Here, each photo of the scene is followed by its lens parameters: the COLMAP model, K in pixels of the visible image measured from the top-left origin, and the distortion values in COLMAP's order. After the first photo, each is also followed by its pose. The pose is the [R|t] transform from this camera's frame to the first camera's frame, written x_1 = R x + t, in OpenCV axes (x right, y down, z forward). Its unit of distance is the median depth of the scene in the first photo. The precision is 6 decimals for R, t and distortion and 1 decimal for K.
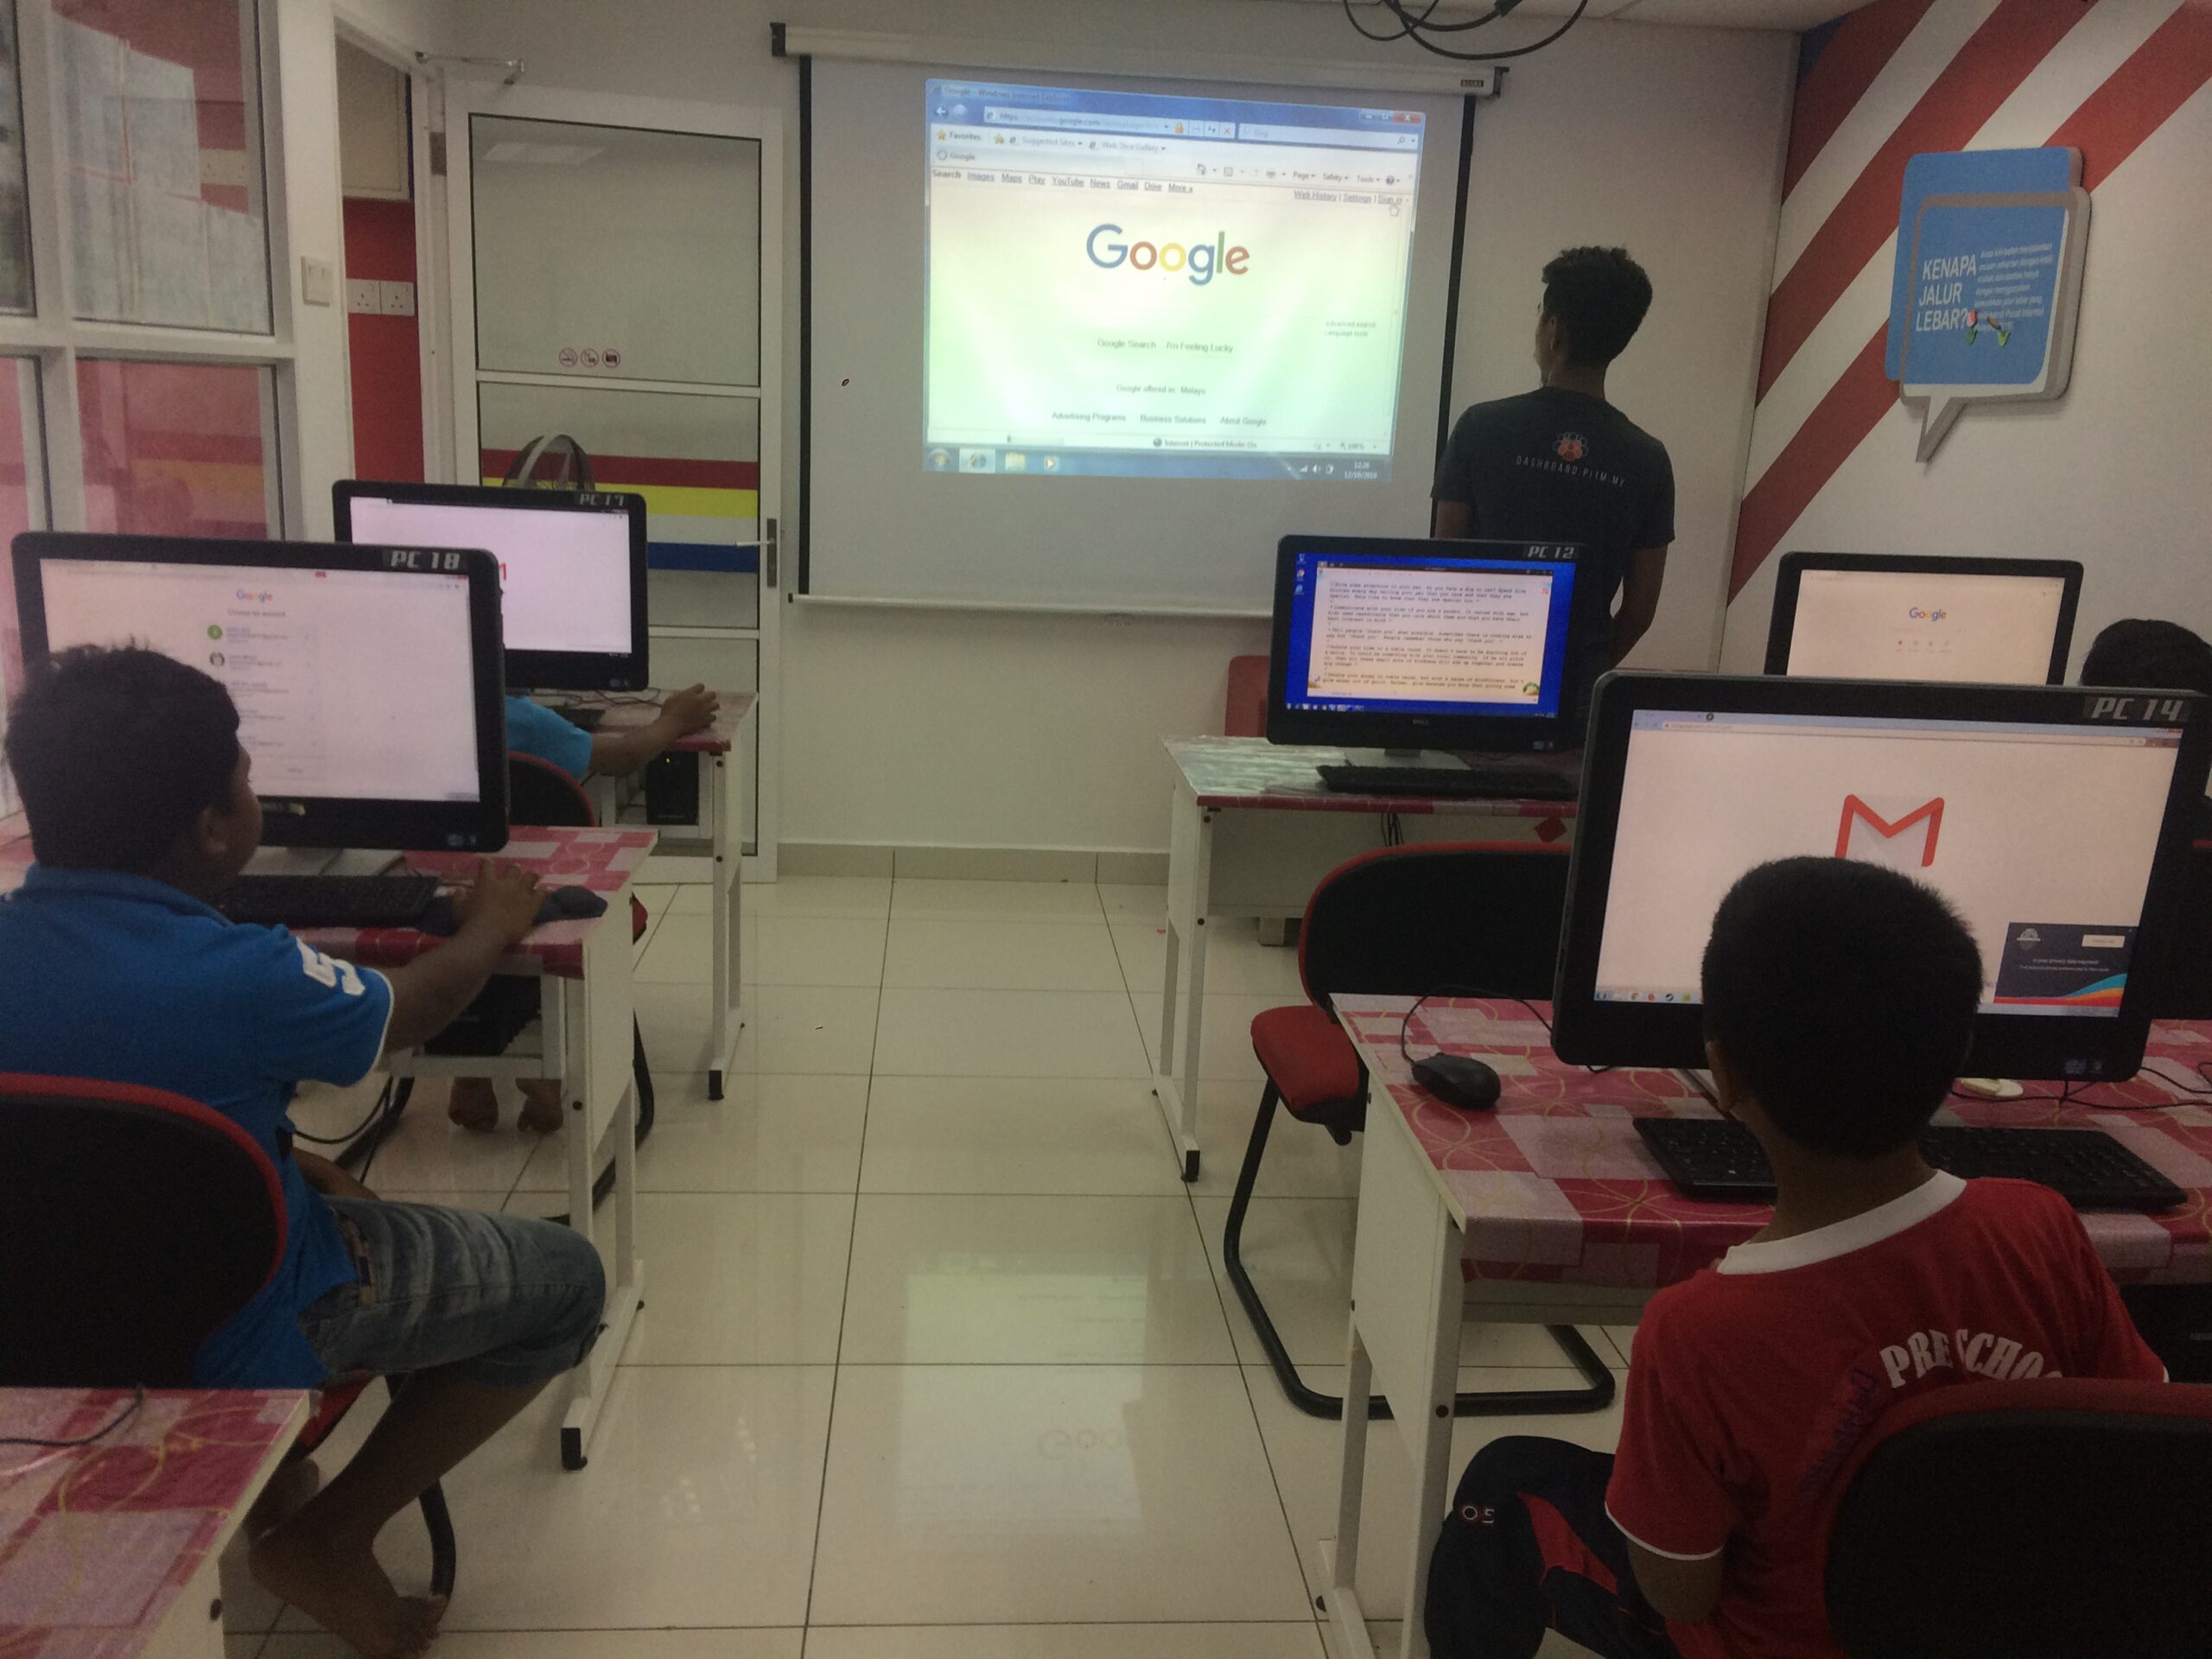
lens RADIAL K [[1858.3, 0, 1099.7], [0, 1858.3, 858.5], [0, 0, 1]] dist [0.073438, -0.093696]
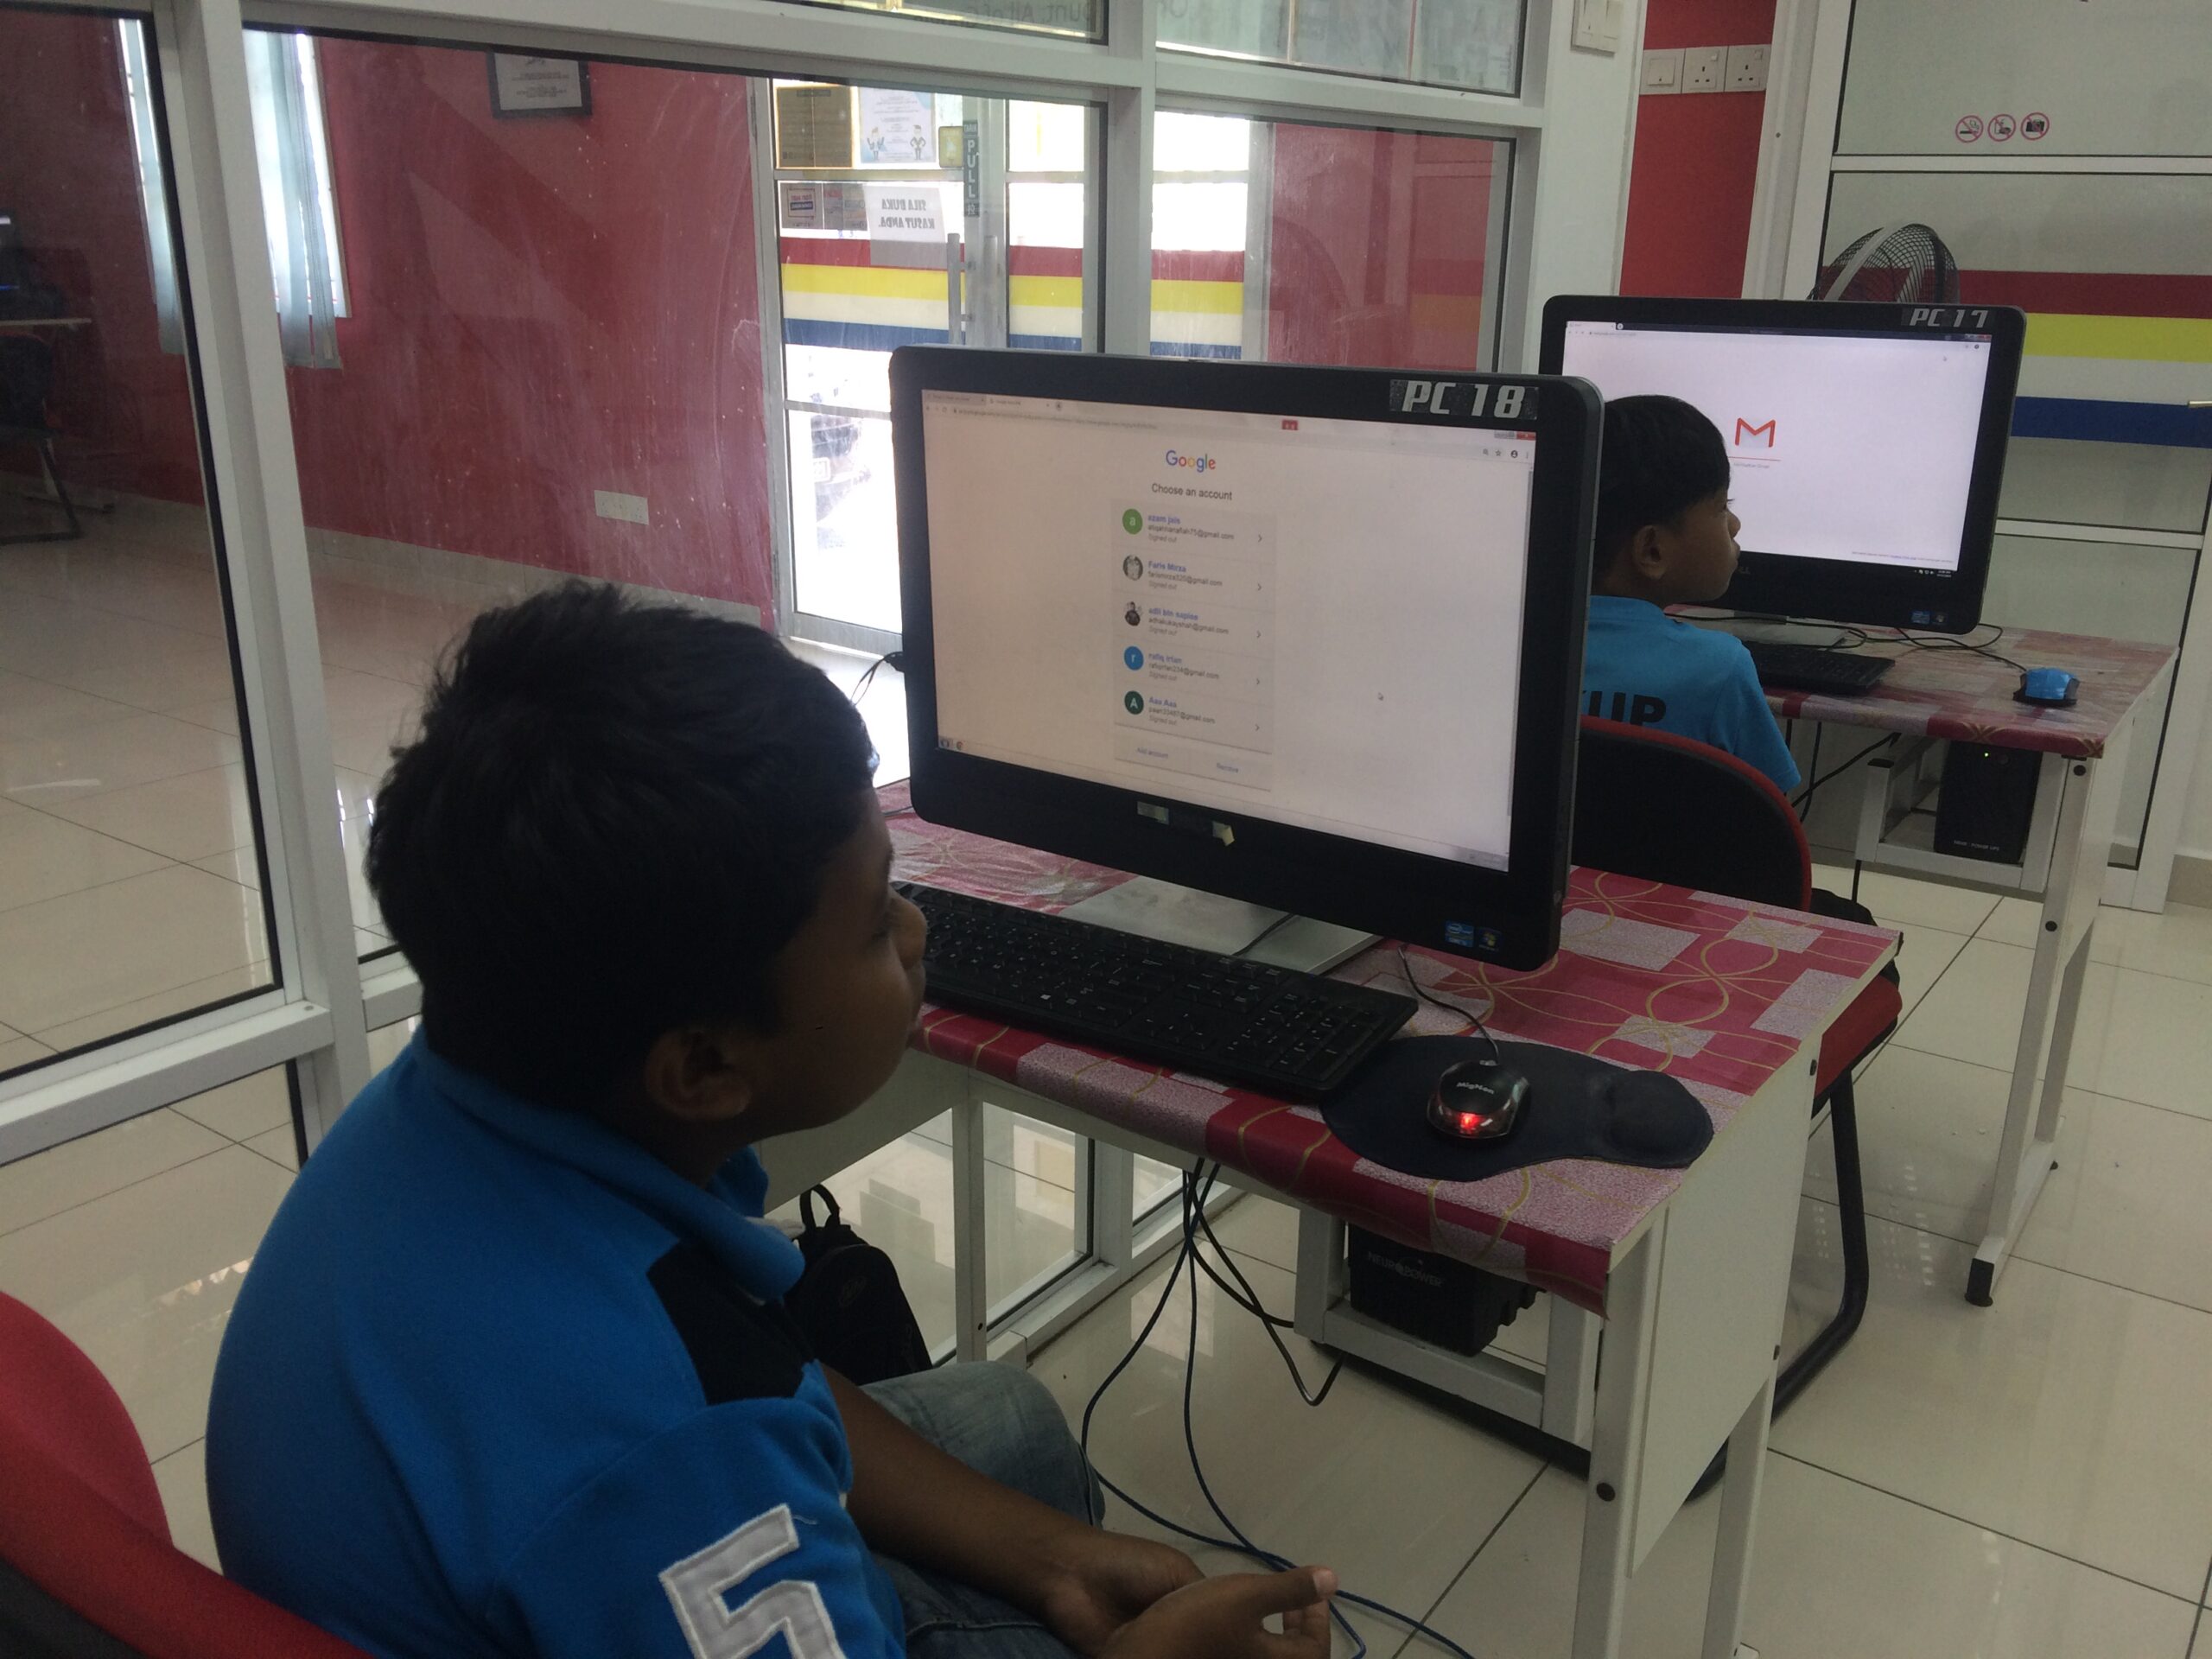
lens RADIAL K [[1858.3, 0, 1064.2], [0, 1858.3, 834.2], [0, 0, 1]] dist [0.073438, -0.093696]
pose [[0.750792, 0.165241, -0.639537, -0.055855], [-0.130111, 0.986231, 0.102072, -0.045827], [0.647598, 0.006576, 0.761954, 0.309821]]
